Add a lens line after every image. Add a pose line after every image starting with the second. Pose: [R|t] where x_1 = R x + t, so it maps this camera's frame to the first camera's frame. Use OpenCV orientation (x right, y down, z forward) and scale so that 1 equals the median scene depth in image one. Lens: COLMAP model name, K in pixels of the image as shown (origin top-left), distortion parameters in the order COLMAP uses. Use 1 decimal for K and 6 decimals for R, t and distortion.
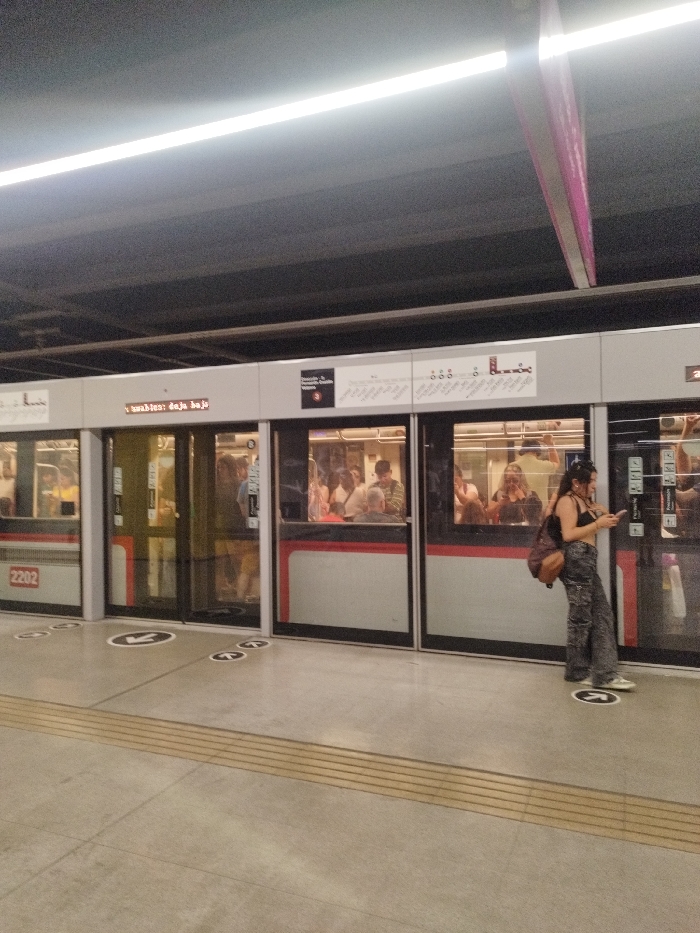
lens RADIAL K [[667.7, 0, 351.7], [0, 667.7, 469.9], [0, 0, 1]] dist [0.078475, -0.112171]
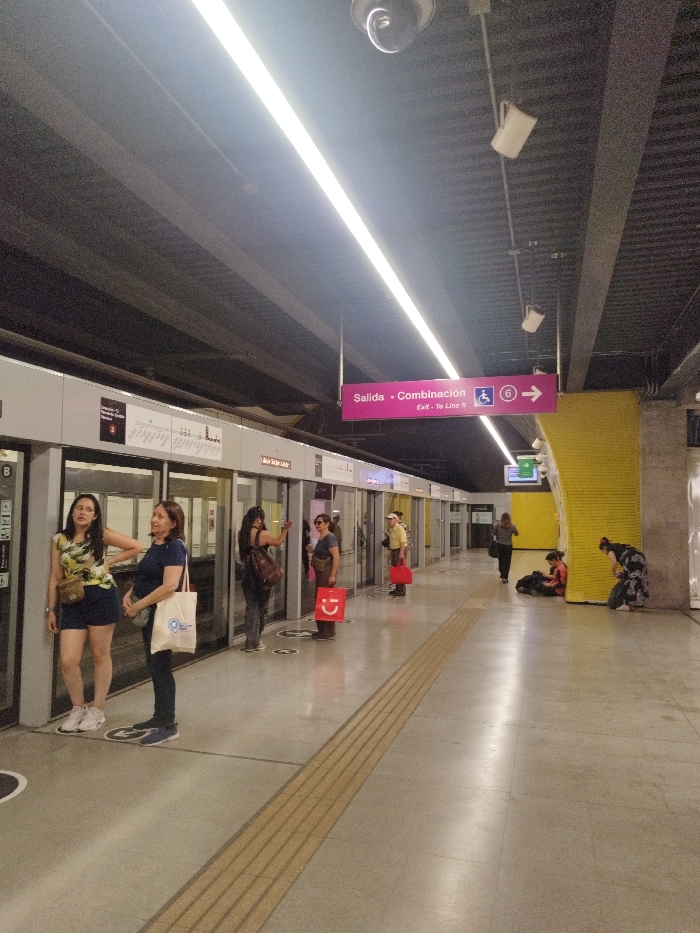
lens RADIAL K [[655.7, 0, 364.6], [0, 655.7, 473.1], [0, 0, 1]] dist [0.037584, -0.000742]
pose [[-0.122338, 0.072693, 0.989823, -1.041774], [-0.015783, 0.997046, -0.075174, 0.012938], [-0.992363, -0.024819, -0.120829, 0.810014]]
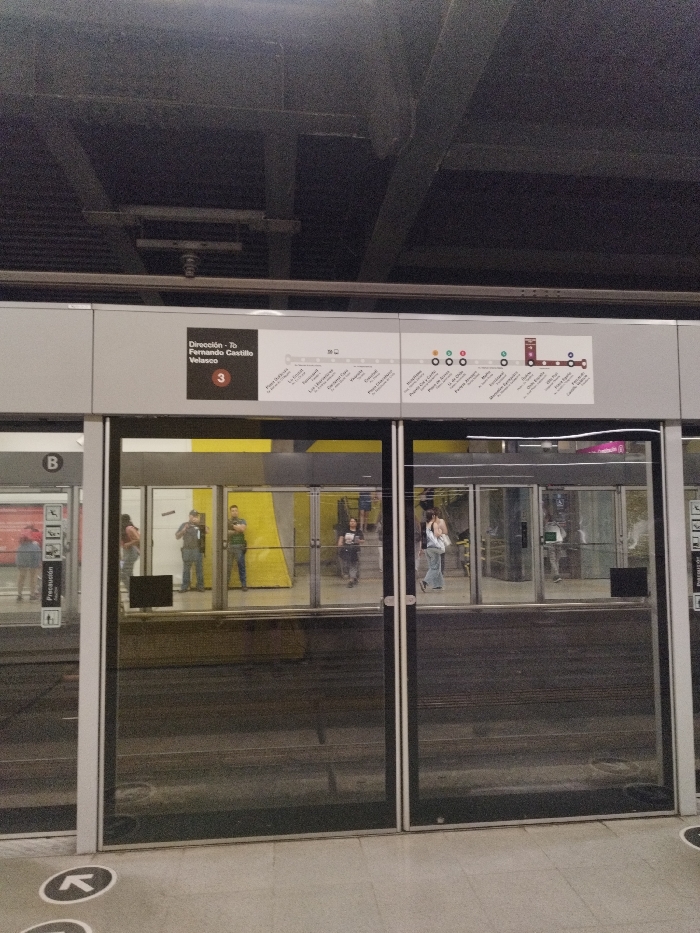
lens RADIAL K [[667.7, 0, 351.7], [0, 667.7, 469.9], [0, 0, 1]] dist [0.078475, -0.112171]
pose [[0.873136, 0.035575, 0.486178, -0.233678], [-0.005950, 0.998037, -0.062342, -0.002473], [-0.487441, 0.051540, 0.871633, 0.507722]]
